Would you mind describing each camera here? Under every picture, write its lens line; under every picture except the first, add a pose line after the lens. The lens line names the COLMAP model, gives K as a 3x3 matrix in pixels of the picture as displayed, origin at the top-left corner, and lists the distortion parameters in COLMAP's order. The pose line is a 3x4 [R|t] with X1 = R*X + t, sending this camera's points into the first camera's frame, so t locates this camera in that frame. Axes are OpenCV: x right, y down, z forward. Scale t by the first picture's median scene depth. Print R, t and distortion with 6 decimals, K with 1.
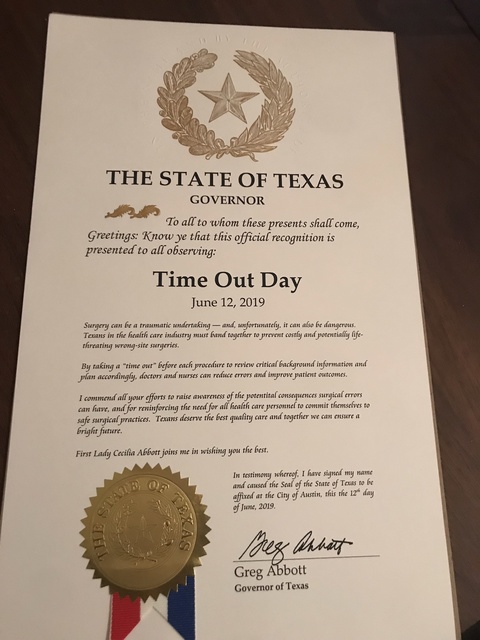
lens RADIAL K [[520.9, 0, 240.4], [0, 520.9, 320.2], [0, 0, 1]] dist [0.009454, -0.010073]
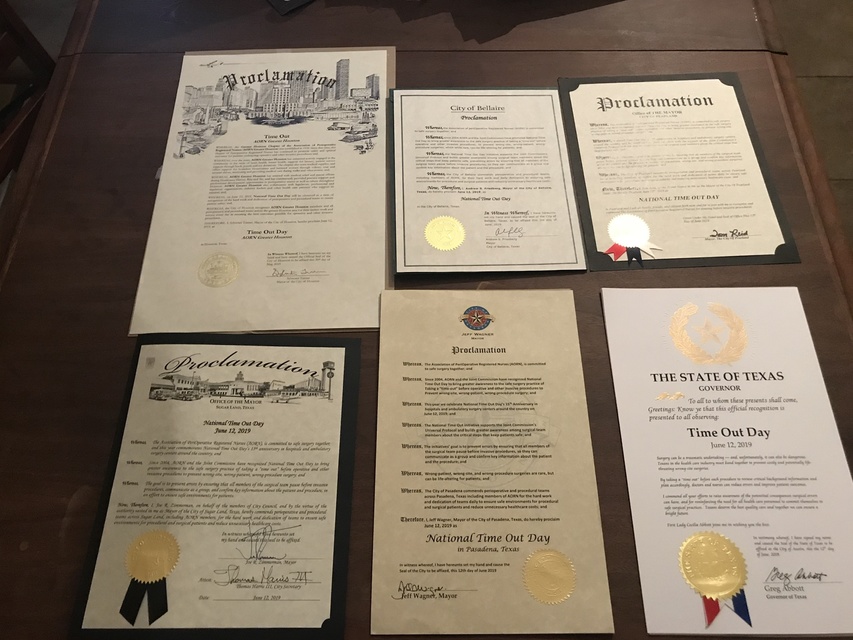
lens RADIAL K [[694.2, 0, 424.1], [0, 694.2, 320.2], [0, 0, 1]] dist [0.009454, -0.010073]
pose [[0.993805, -0.032676, -0.106224, -0.847627], [0.005537, 0.969170, -0.246331, 0.141003], [0.110998, 0.244217, 0.963347, -1.627550]]
